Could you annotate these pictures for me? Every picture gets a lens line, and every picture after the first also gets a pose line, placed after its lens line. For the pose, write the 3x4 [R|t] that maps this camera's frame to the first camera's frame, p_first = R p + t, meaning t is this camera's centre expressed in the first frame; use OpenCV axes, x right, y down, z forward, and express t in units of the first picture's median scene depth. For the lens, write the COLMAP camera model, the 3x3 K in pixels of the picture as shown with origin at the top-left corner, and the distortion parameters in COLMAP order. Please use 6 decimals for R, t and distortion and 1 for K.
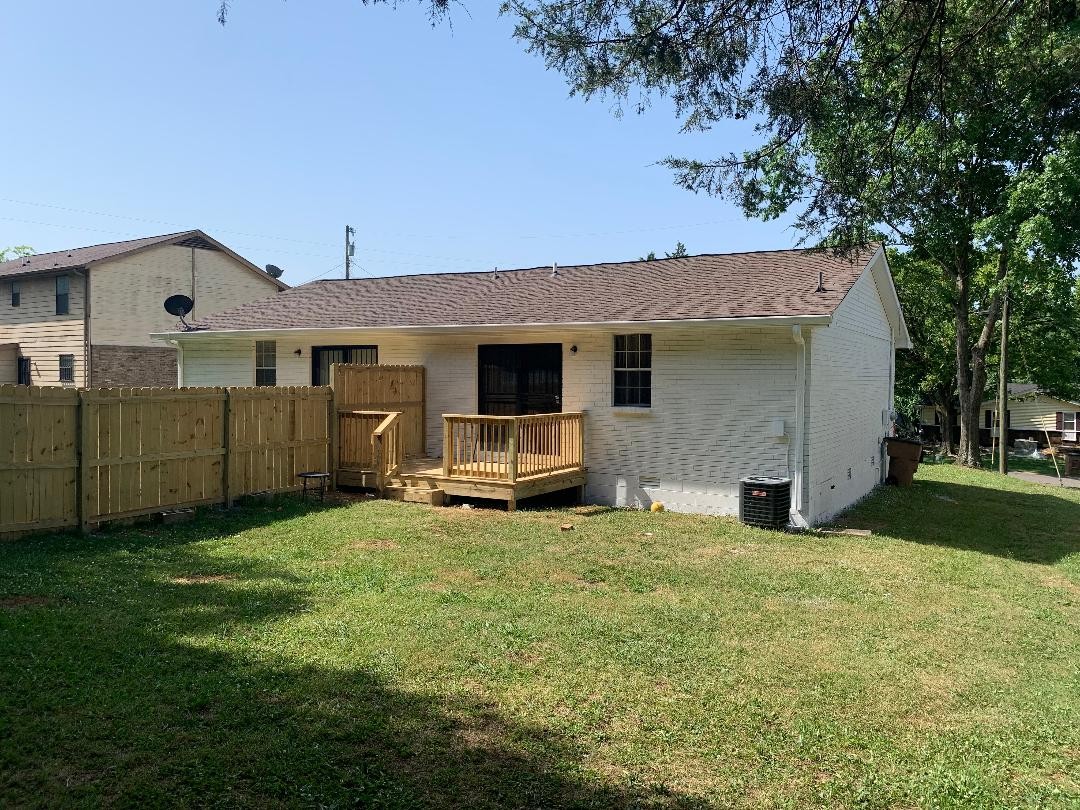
lens RADIAL K [[833.0, 0, 543.3], [0, 833.0, 385.3], [0, 0, 1]] dist [0.170315, -0.346324]
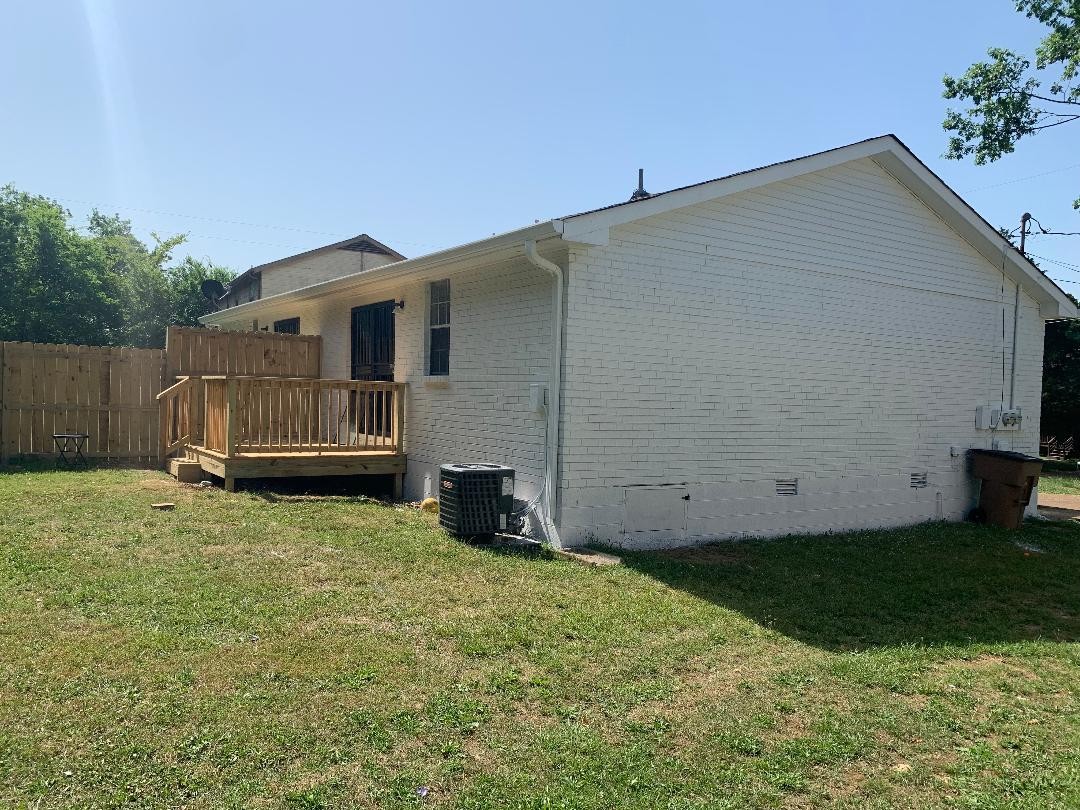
lens RADIAL K [[833.0, 0, 543.3], [0, 833.0, 385.3], [0, 0, 1]] dist [0.170315, -0.346324]
pose [[0.882557, 0.010732, -0.470083, 0.533186], [-0.027196, 0.999231, -0.028246, 0.052950], [0.469419, 0.037714, 0.882170, 0.351919]]
